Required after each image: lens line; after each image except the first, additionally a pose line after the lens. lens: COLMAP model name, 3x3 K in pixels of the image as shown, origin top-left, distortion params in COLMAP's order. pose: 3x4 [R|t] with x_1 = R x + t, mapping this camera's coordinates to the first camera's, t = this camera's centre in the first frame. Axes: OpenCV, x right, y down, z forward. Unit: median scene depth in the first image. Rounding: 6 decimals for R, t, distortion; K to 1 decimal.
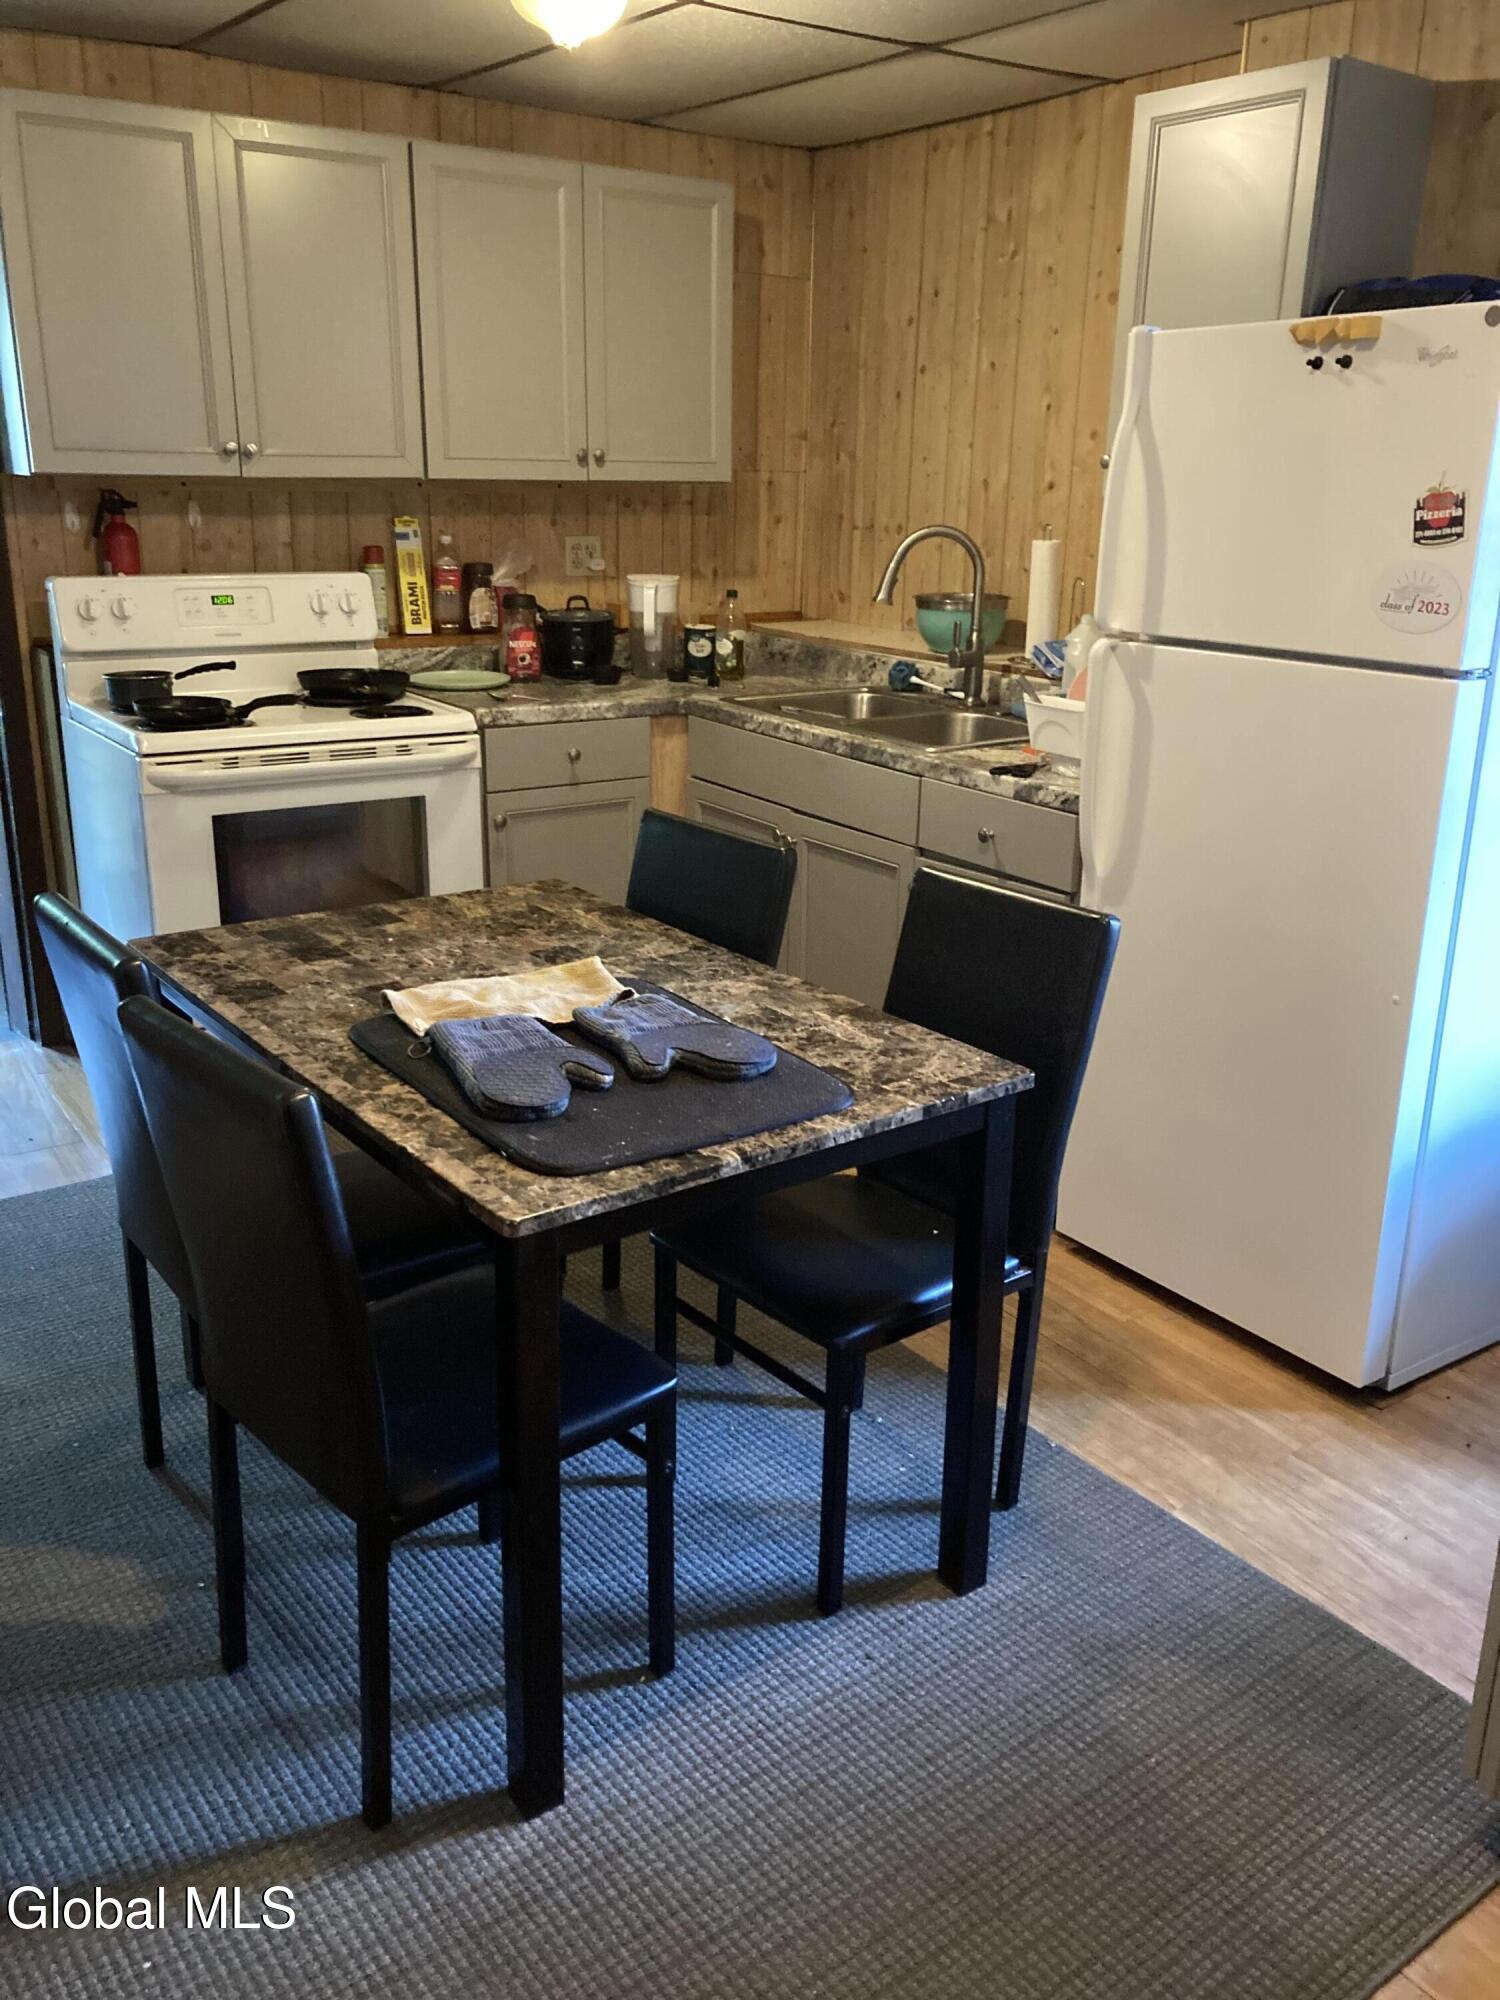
lens RADIAL K [[1652.8, 0, 815.8], [0, 1652.8, 992.8], [0, 0, 1]] dist [0.023419, -0.034406]
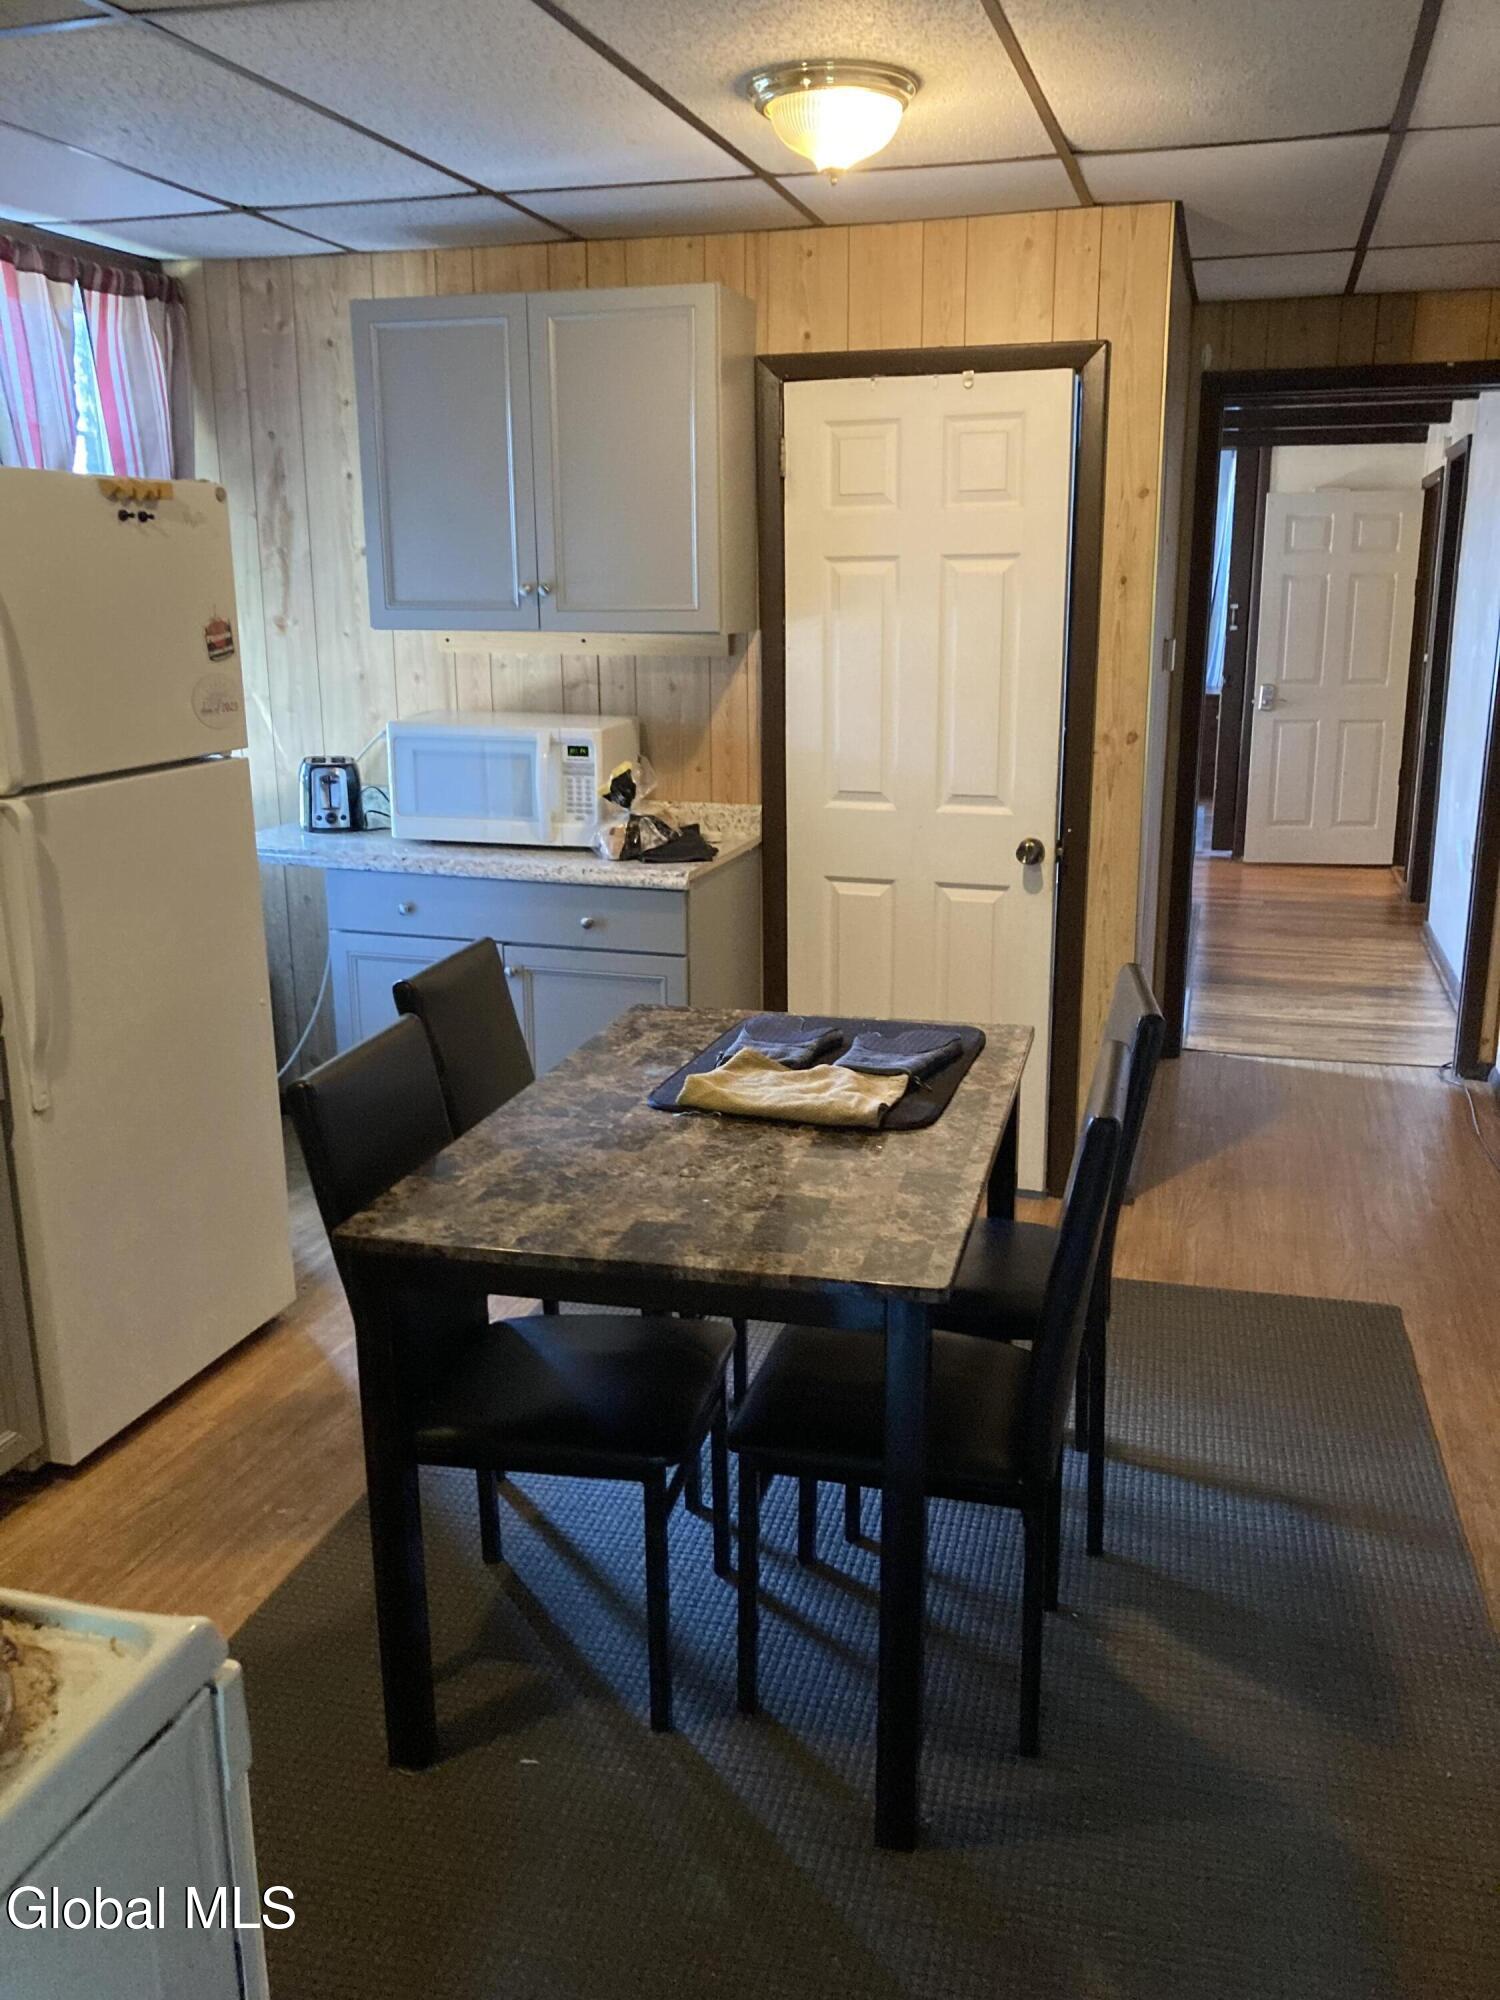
lens RADIAL K [[1652.8, 0, 754.0], [0, 1652.8, 1002.3], [0, 0, 1]] dist [0.023419, -0.034406]
pose [[-0.609236, -0.218034, 0.762426, -0.903880], [0.223218, 0.875428, 0.428718, -0.481079], [-0.760924, 0.431378, -0.484673, 1.373892]]
